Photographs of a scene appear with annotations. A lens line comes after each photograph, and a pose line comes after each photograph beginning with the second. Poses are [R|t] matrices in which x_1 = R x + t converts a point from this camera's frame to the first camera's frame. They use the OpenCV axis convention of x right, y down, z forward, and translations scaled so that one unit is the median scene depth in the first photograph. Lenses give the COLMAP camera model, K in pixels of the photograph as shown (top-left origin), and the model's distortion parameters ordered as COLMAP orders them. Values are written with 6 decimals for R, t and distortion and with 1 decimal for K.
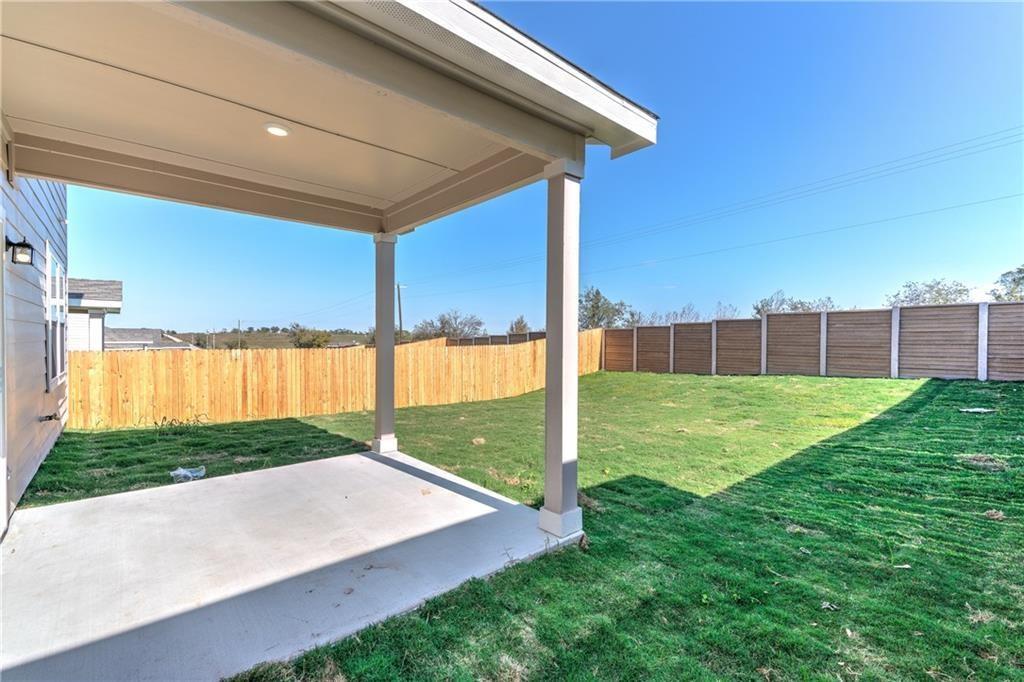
lens RADIAL K [[451.6, 0, 512.0], [0, 451.6, 341.0], [0, 0, 1]] dist [0.036701, -0.010128]
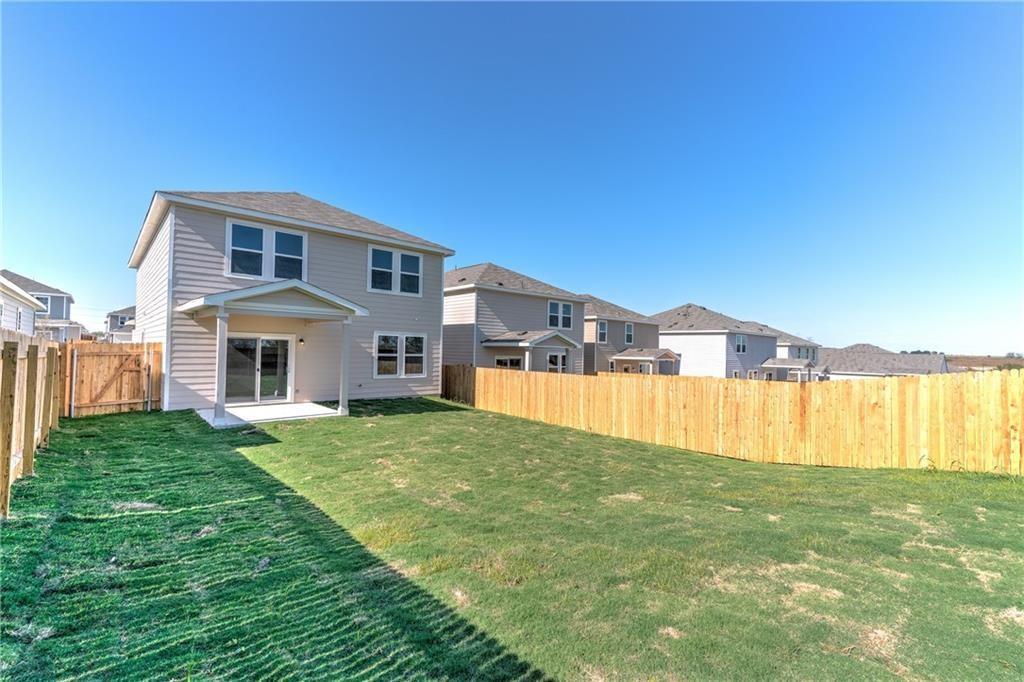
lens RADIAL K [[451.6, 0, 512.0], [0, 451.6, 341.0], [0, 0, 1]] dist [0.036701, -0.010128]
pose [[0.015114, -0.021120, -0.999663, 0.747451], [-0.022303, 0.999521, -0.021454, -0.037941], [0.999637, 0.022619, 0.014635, 0.672241]]
